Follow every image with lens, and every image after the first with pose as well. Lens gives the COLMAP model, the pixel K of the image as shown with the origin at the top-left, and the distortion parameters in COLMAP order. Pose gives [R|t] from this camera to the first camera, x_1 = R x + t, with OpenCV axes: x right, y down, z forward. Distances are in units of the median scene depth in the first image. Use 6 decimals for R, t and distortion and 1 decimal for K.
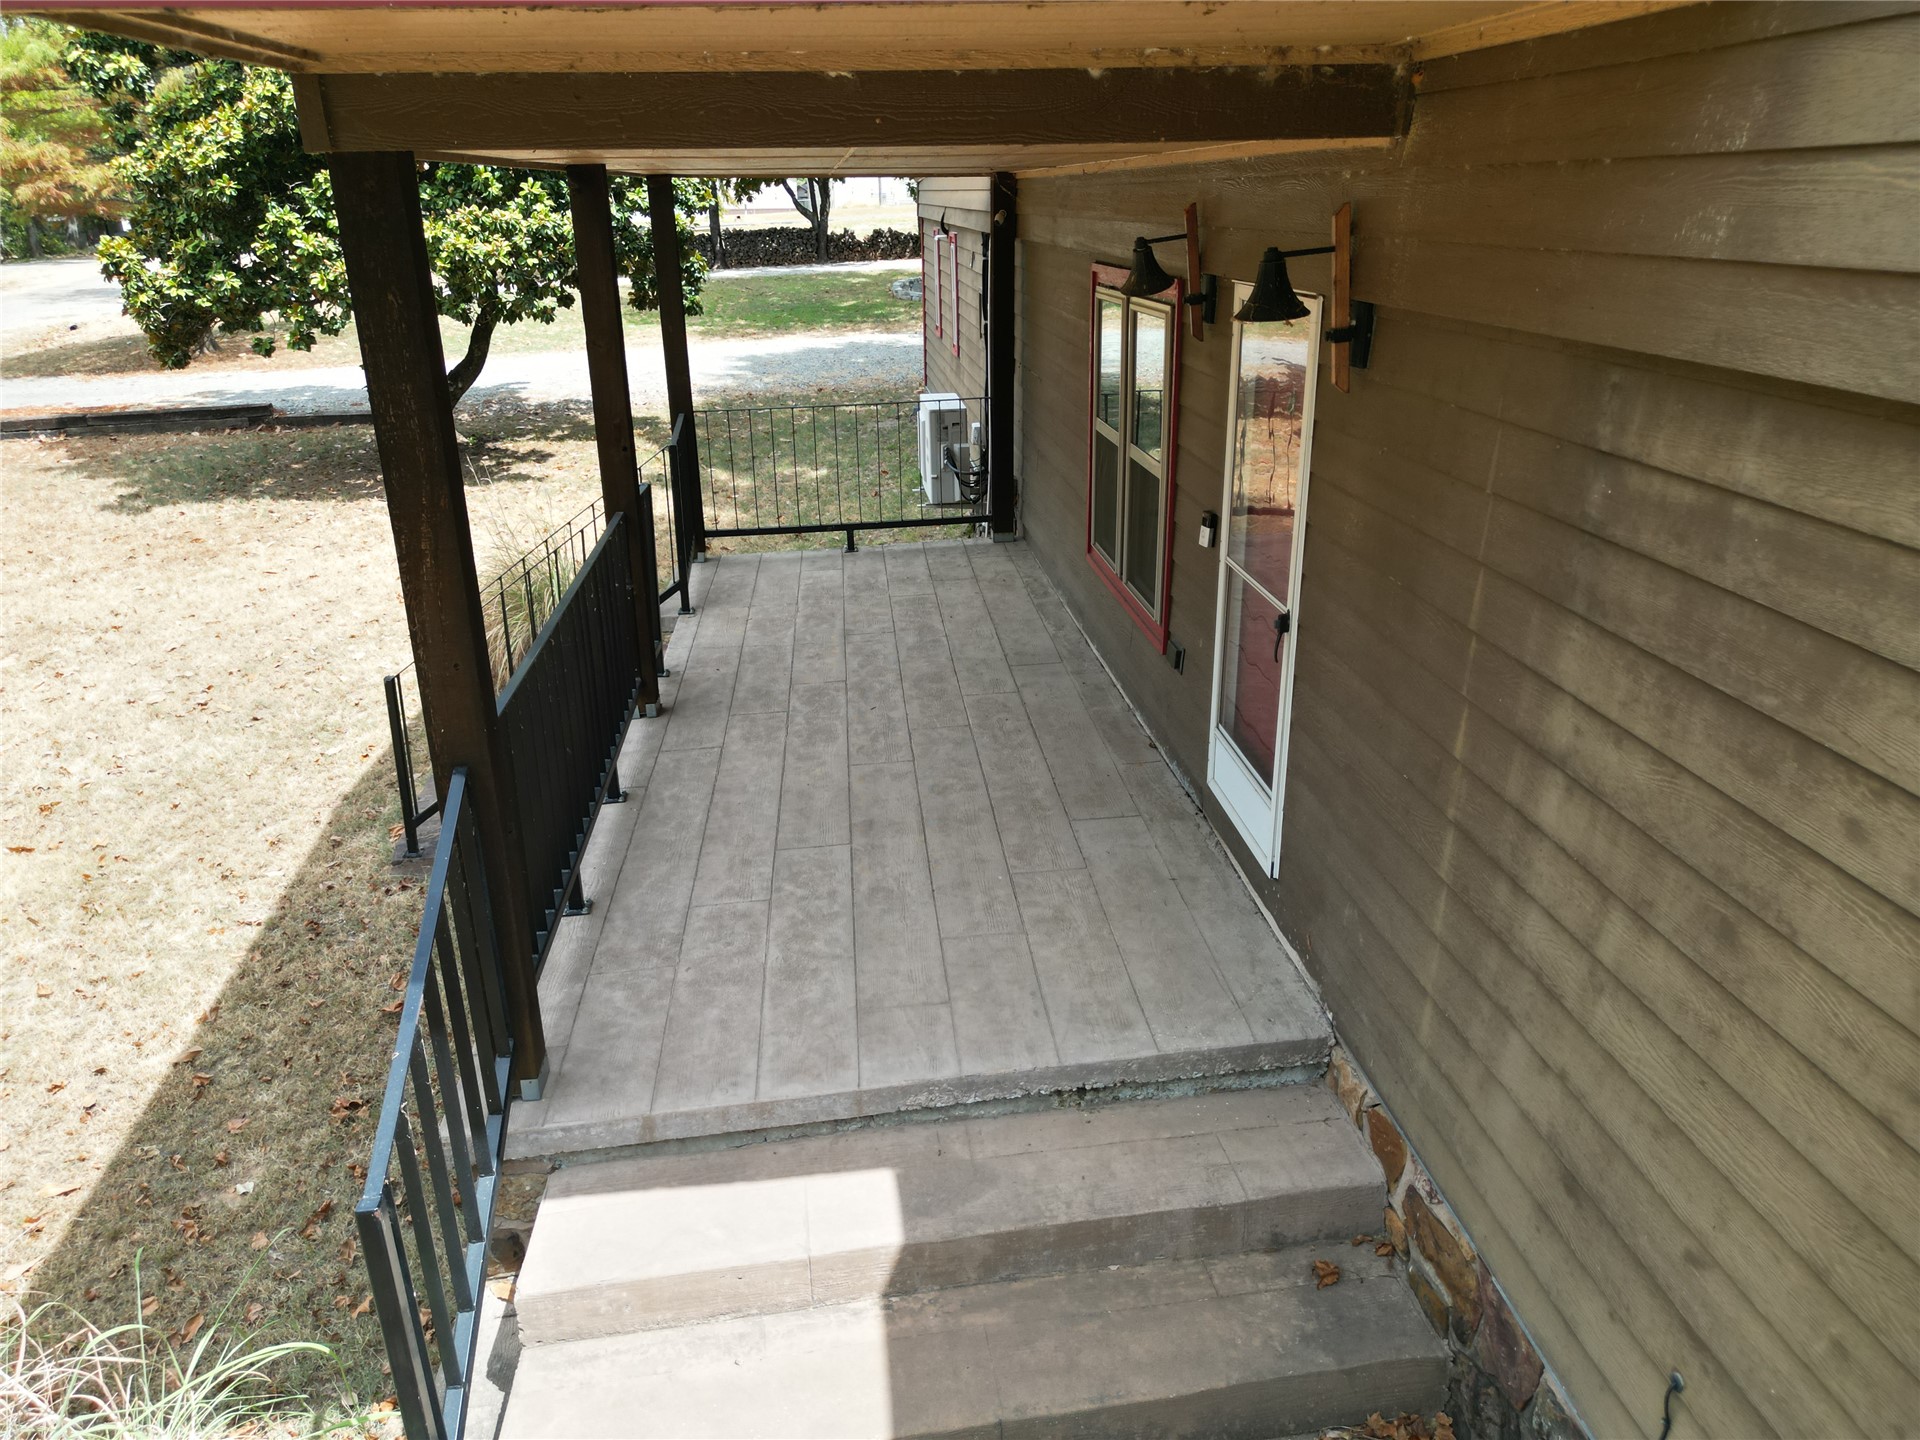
lens RADIAL K [[1355.6, 0, 963.9], [0, 1355.6, 728.3], [0, 0, 1]] dist [0.026735, -0.010537]
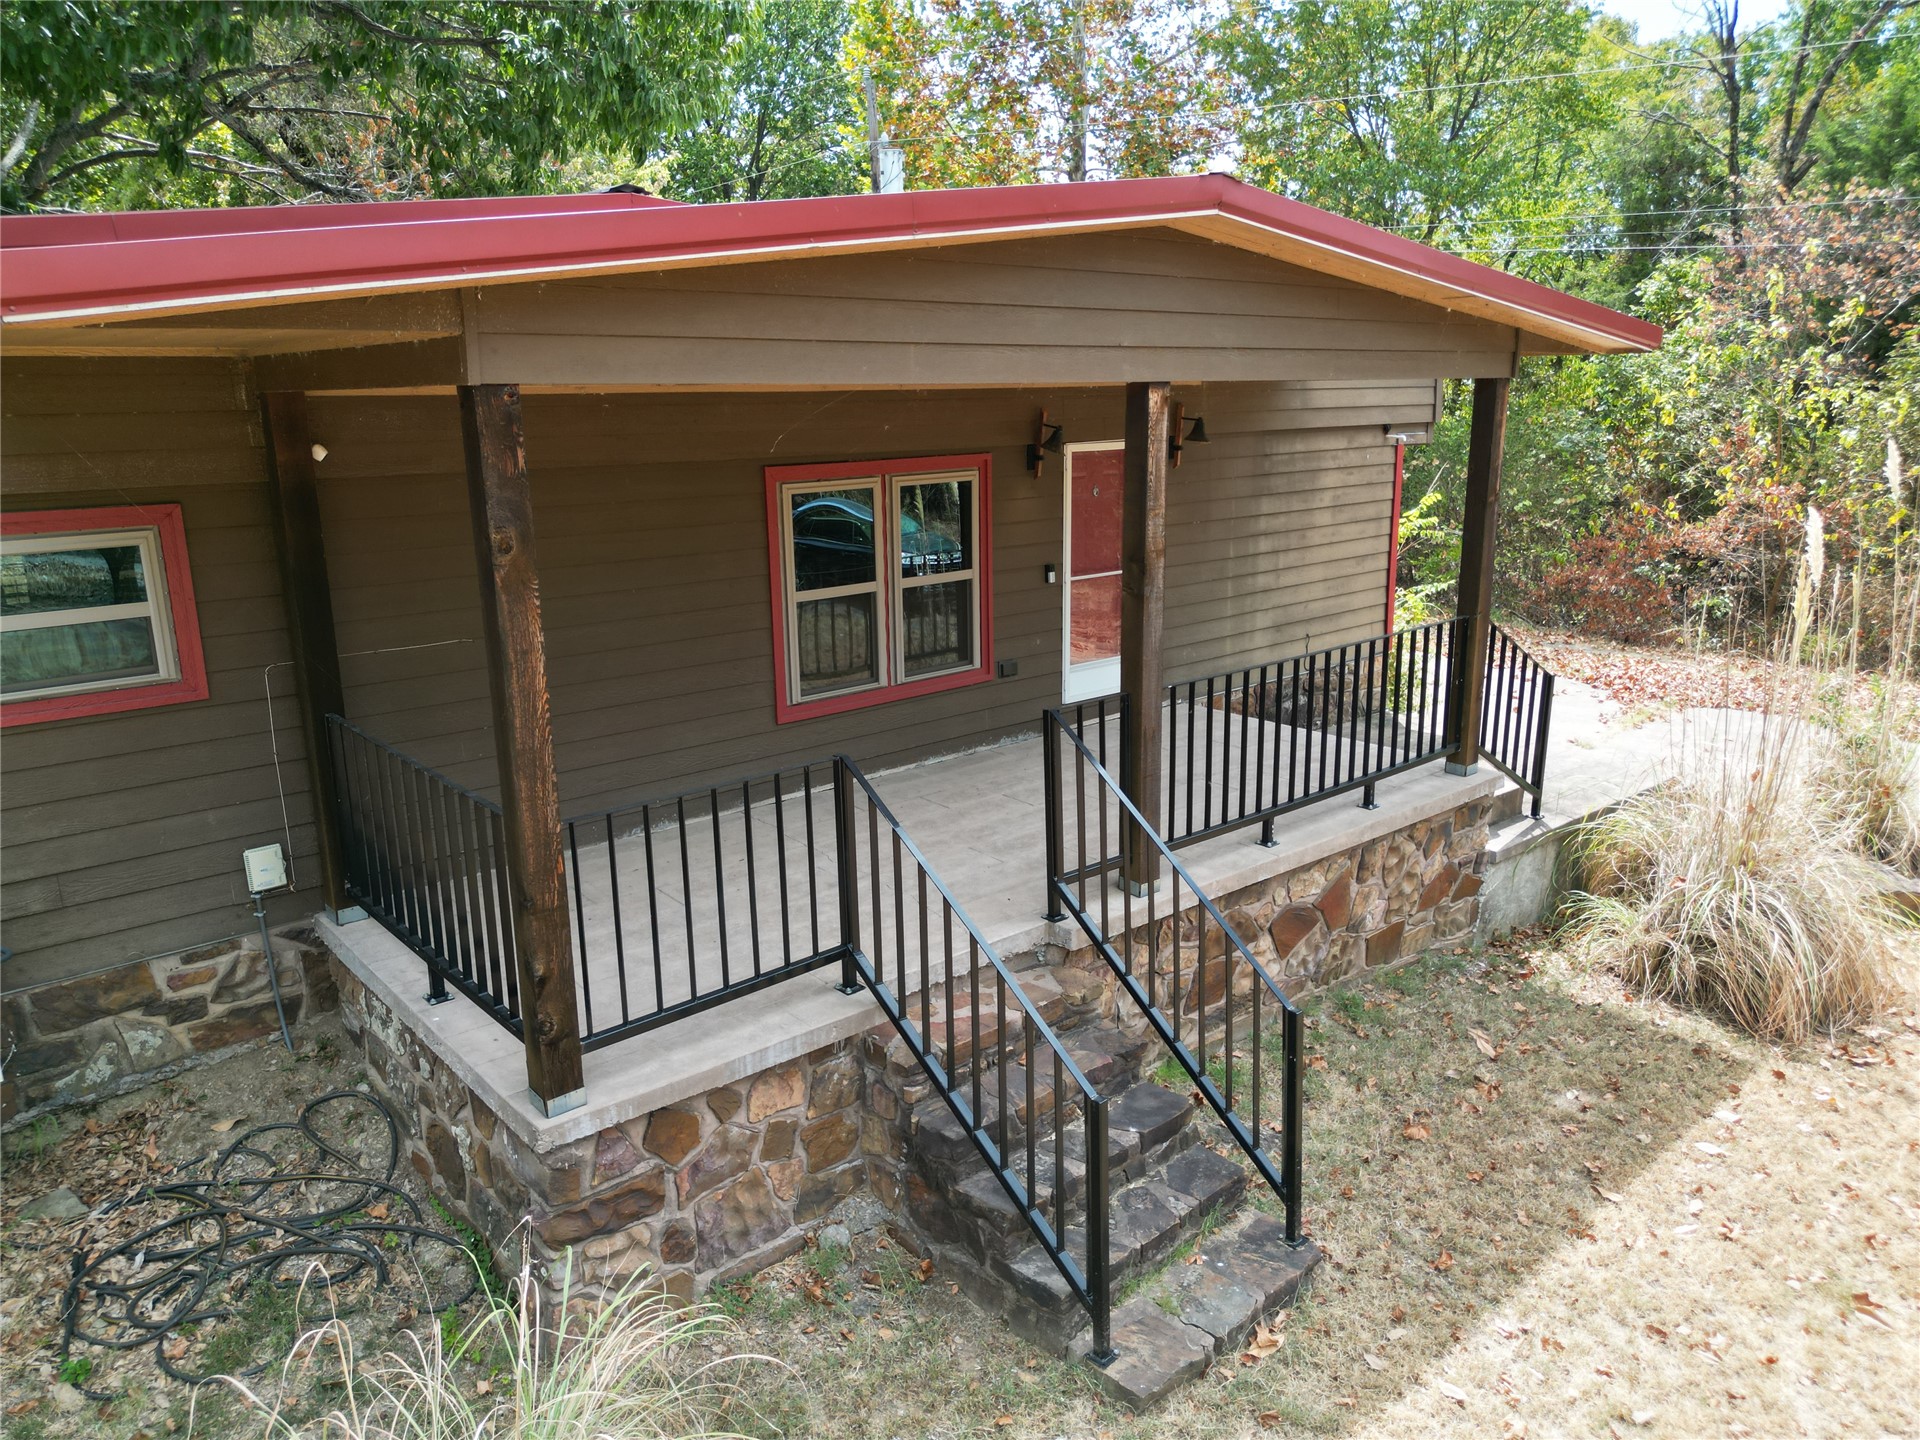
lens RADIAL K [[1355.6, 0, 969.4], [0, 1355.6, 727.3], [0, 0, 1]] dist [0.026735, -0.010537]
pose [[-0.567408, -0.178079, 0.803950, -2.487008], [0.323473, 0.849643, 0.416499, -1.492524], [-0.757240, 0.496381, -0.424491, 3.777083]]
